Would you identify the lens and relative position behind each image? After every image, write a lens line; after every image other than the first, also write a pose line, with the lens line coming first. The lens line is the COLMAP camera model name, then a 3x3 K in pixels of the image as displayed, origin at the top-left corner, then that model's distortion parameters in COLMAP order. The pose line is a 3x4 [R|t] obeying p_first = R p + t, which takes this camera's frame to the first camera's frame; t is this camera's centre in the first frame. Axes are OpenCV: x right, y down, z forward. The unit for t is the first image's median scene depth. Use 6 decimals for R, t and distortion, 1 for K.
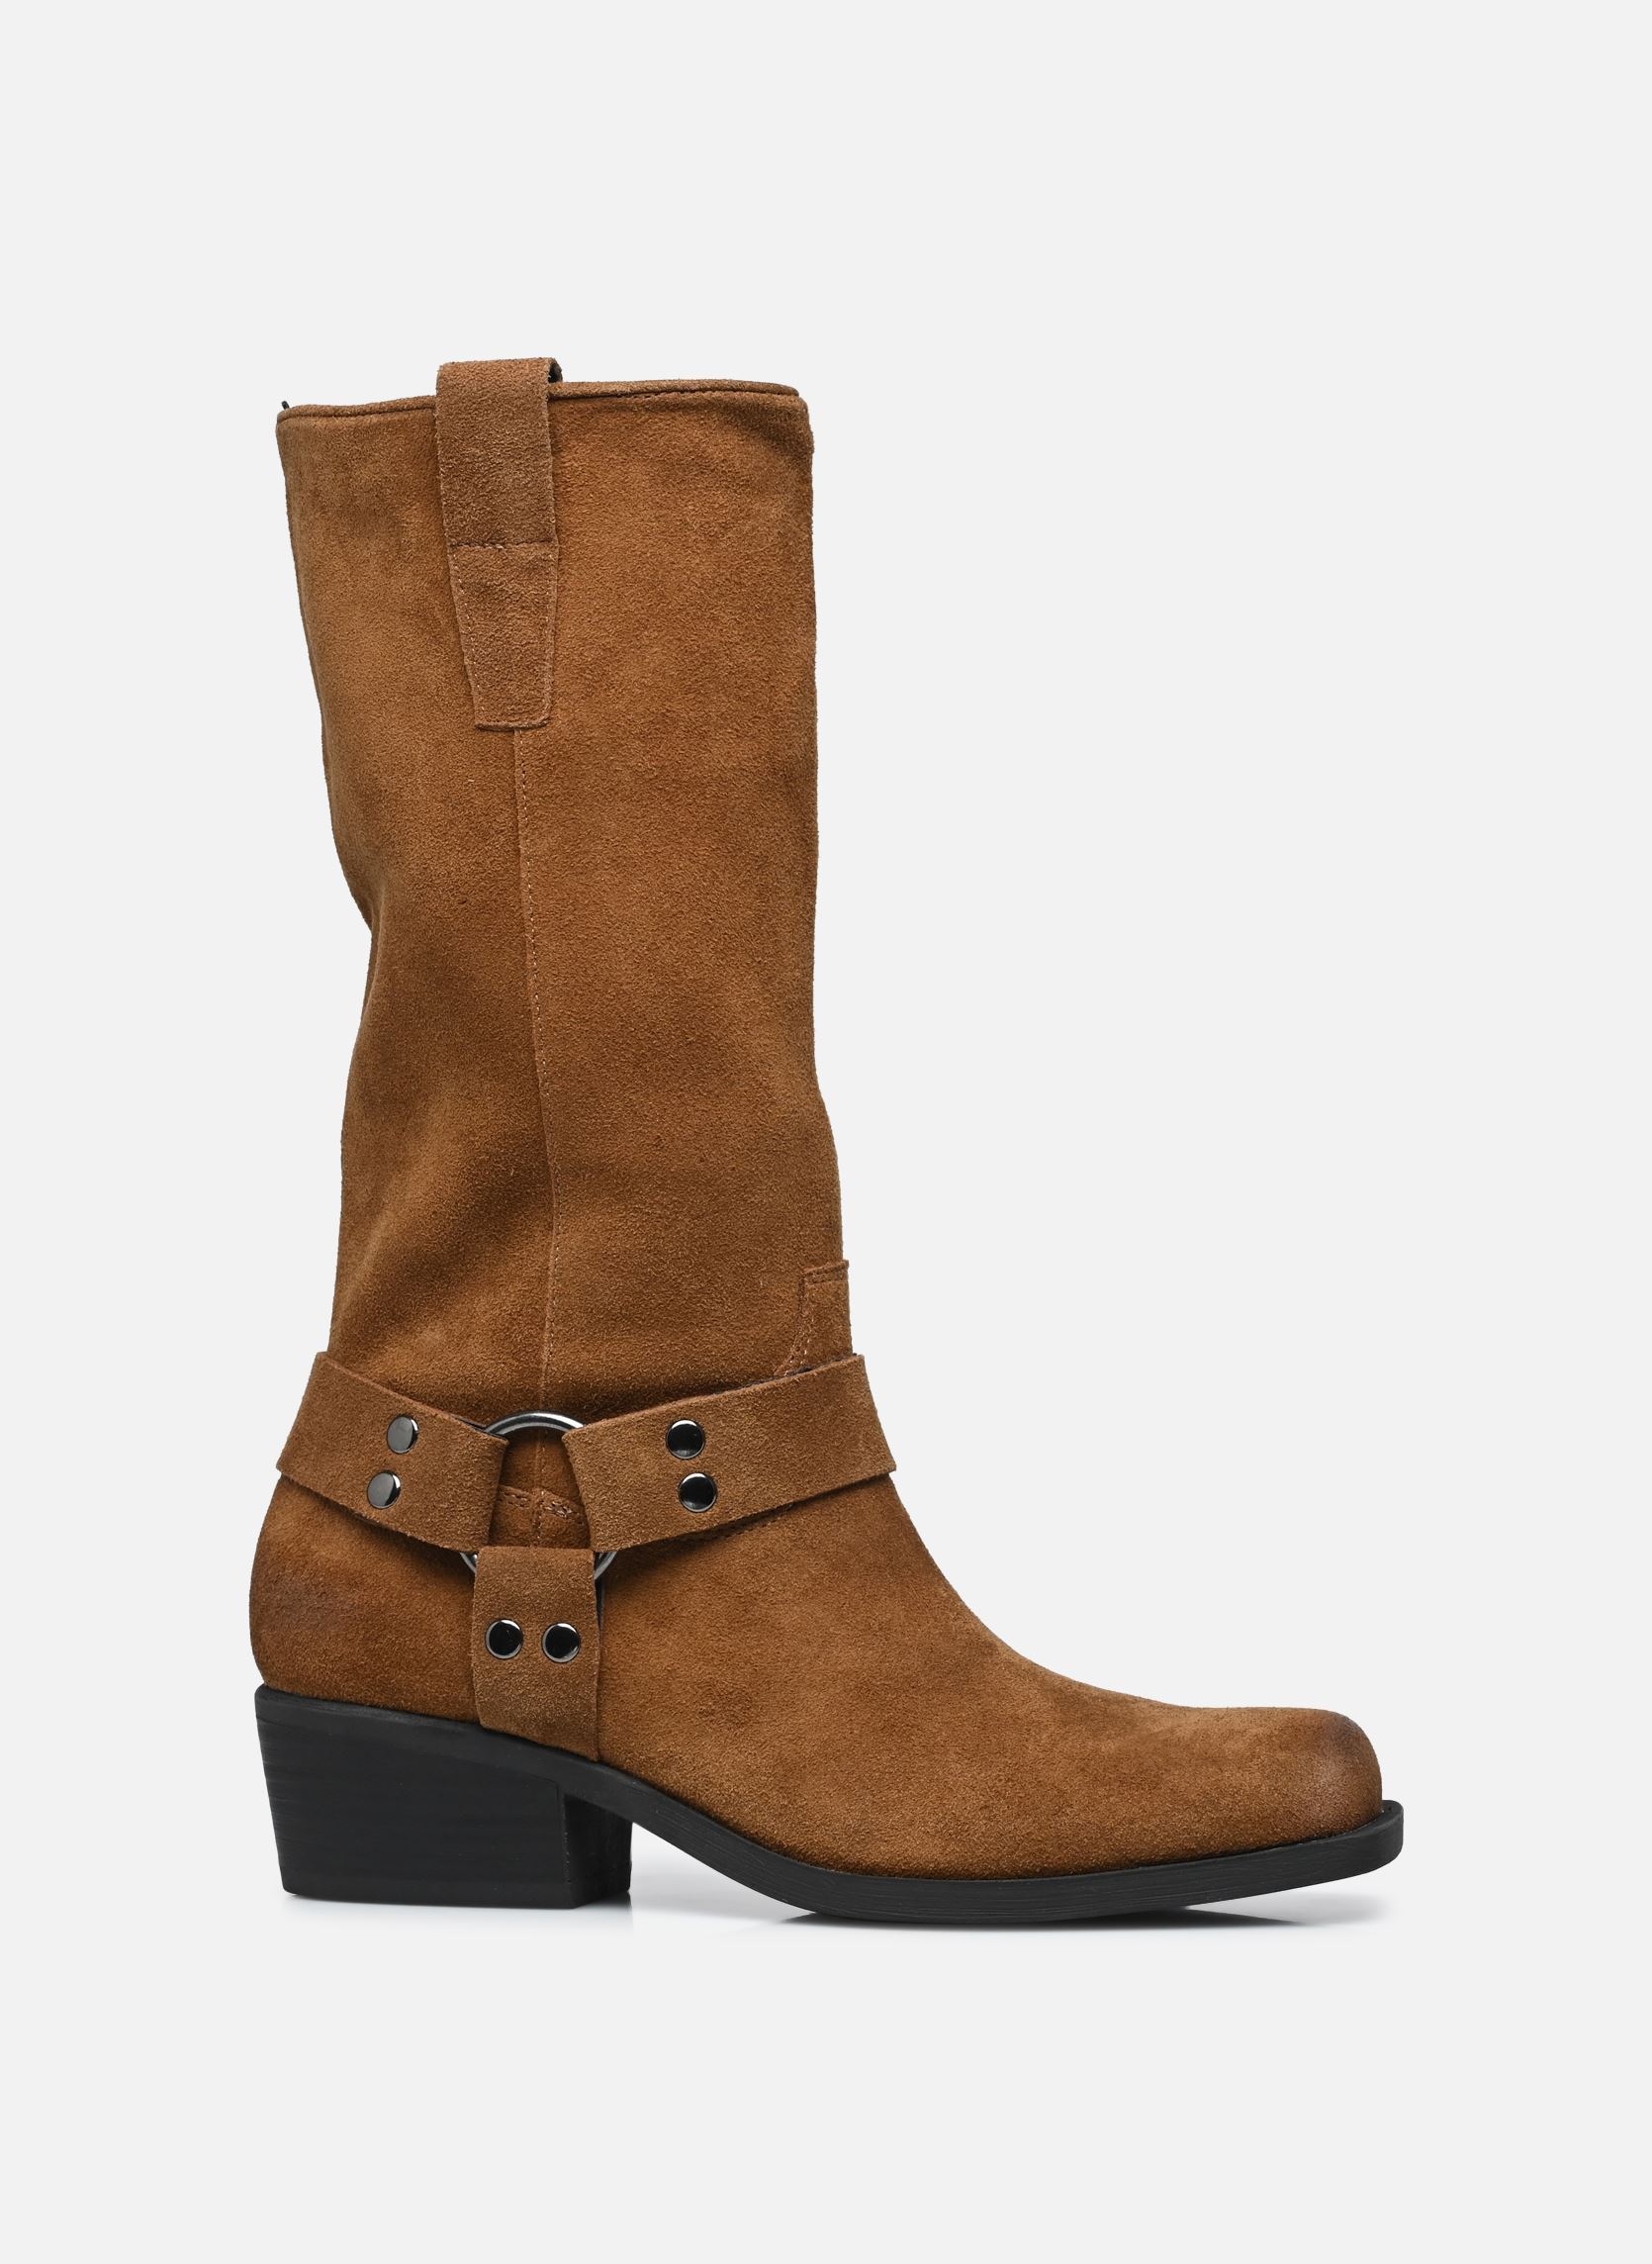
lens RADIAL K [[7293.8, 0, 834.8], [0, 7293.8, 1154.2], [0, 0, 1]] dist [0.974624, 0.000000]
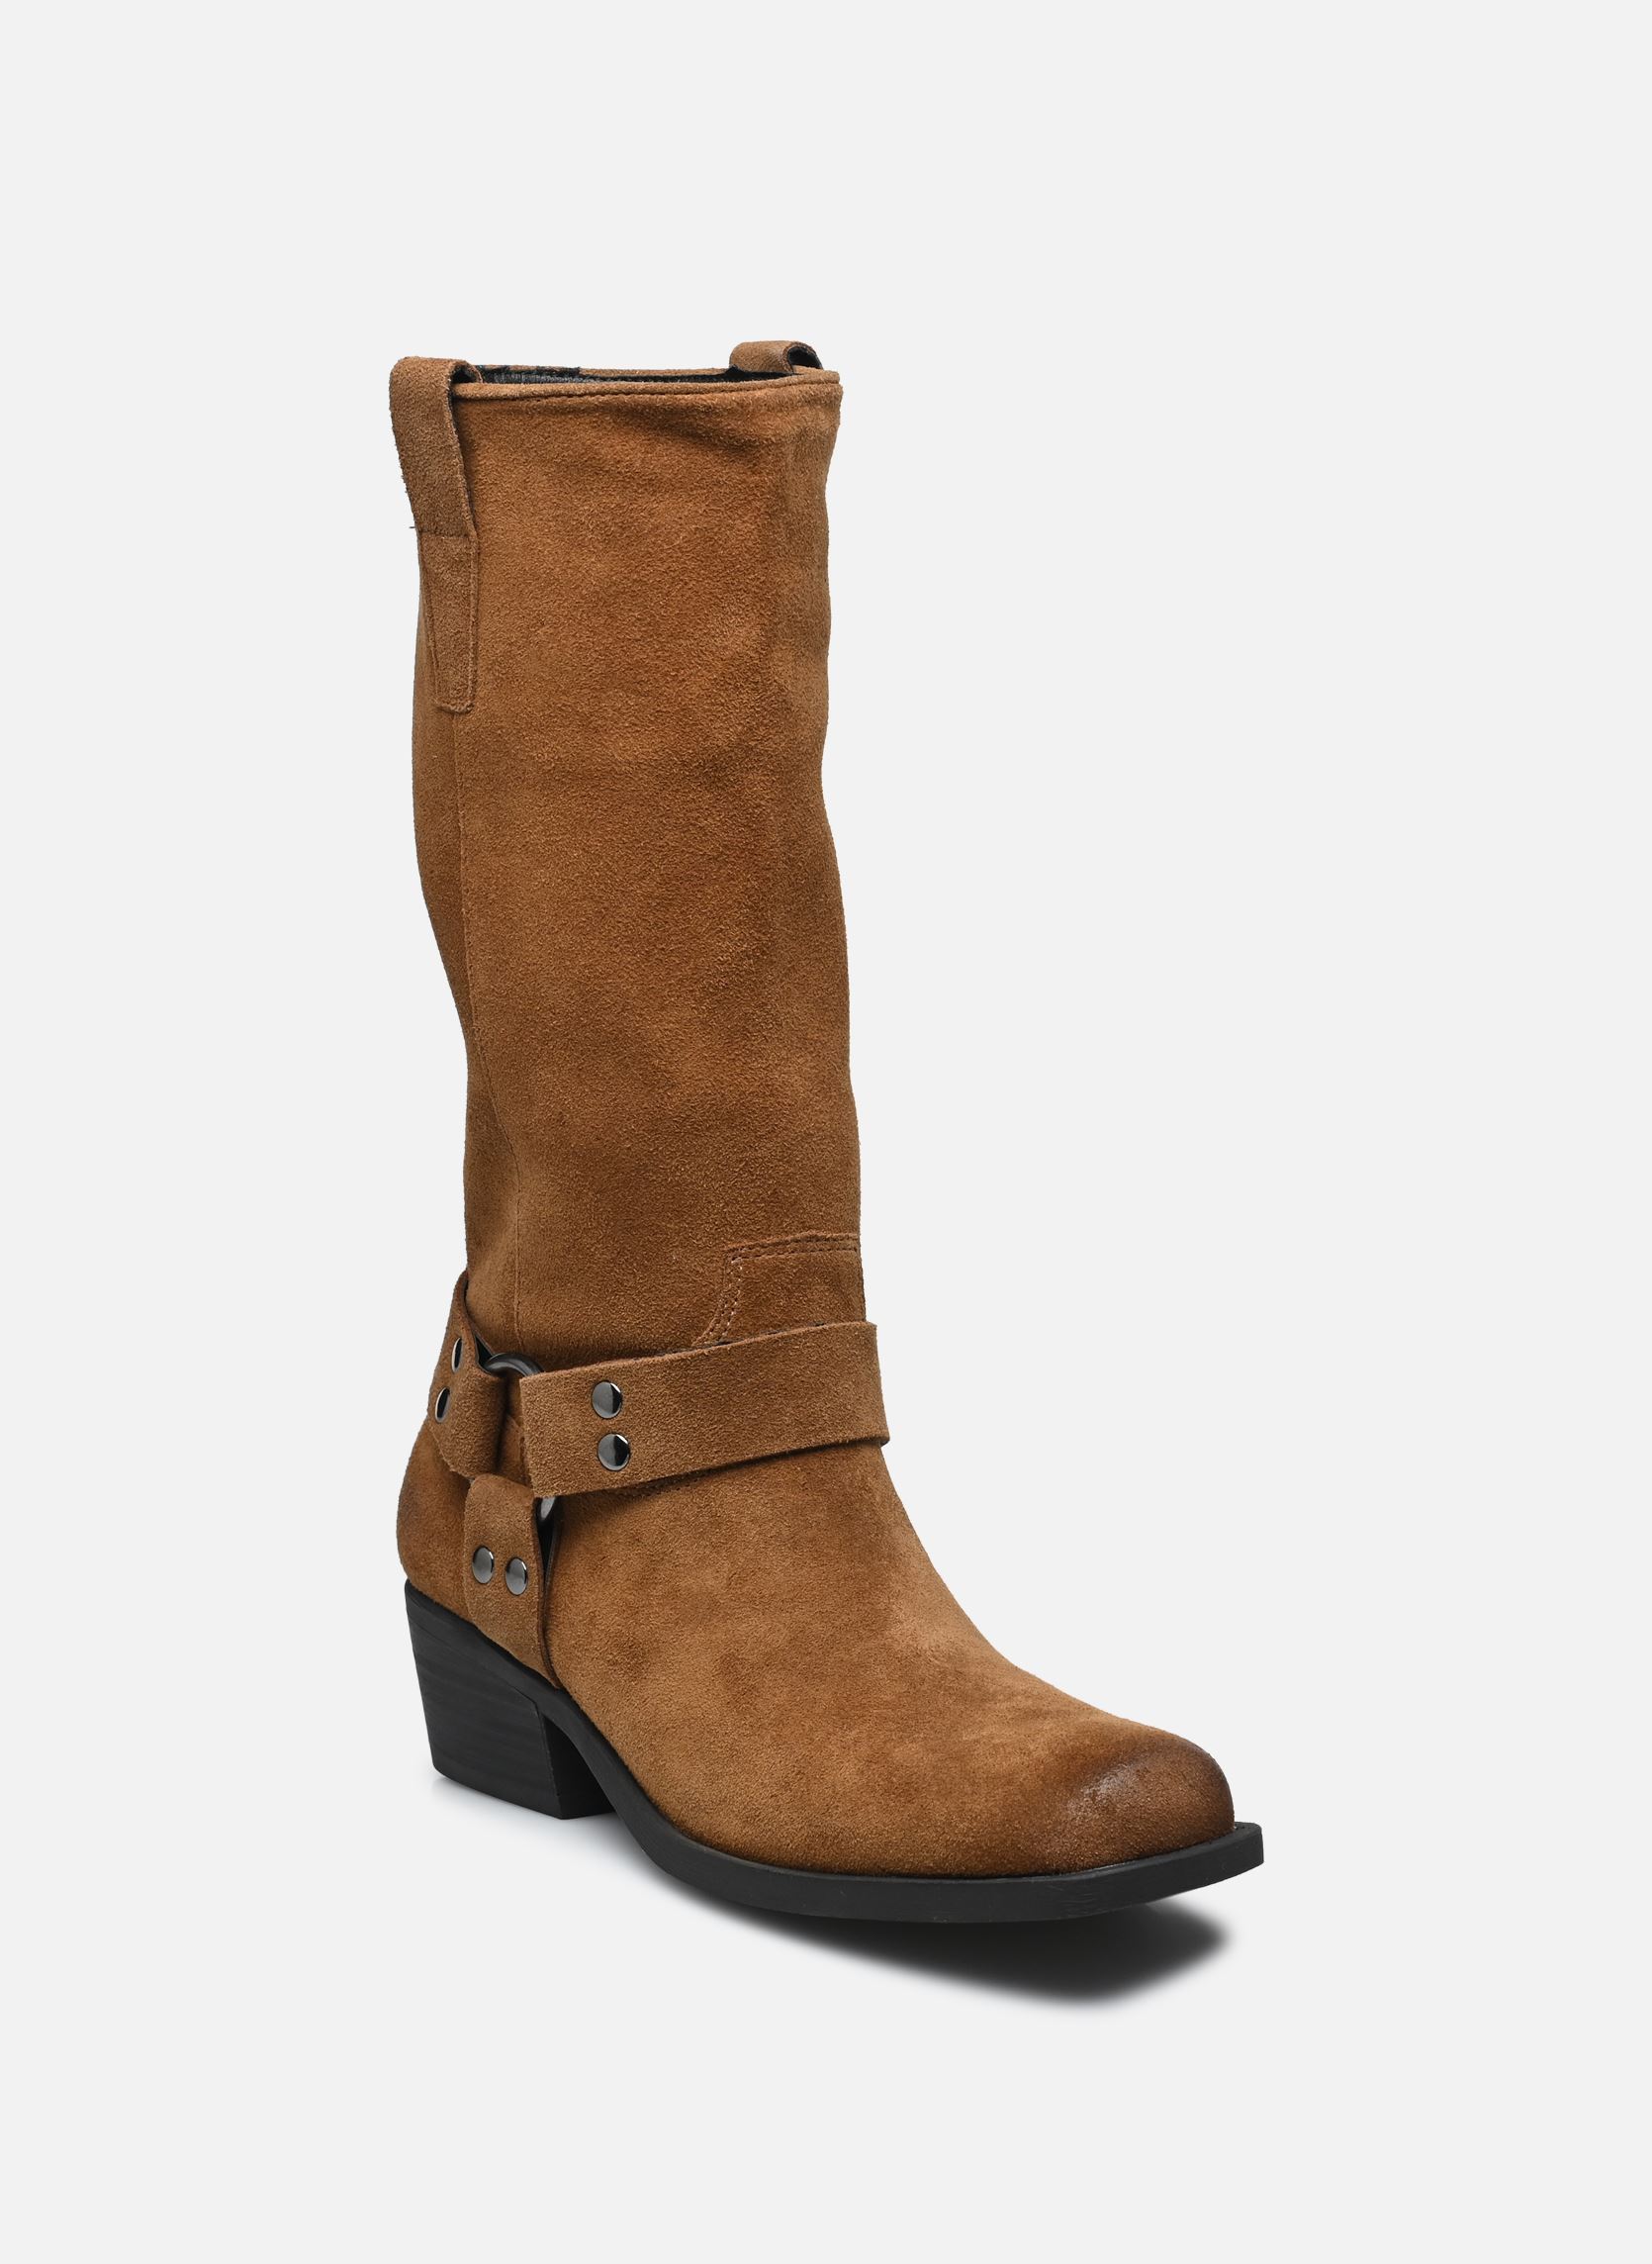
lens RADIAL K [[7293.8, 0, 824.7], [0, 7293.8, 1119.1], [0, 0, 1]] dist [0.974624, 0.000000]
pose [[0.791540, 0.092940, -0.604009, 0.630065], [-0.017383, 0.991392, 0.129768, -0.136353], [0.610870, -0.092218, 0.786342, 0.206771]]
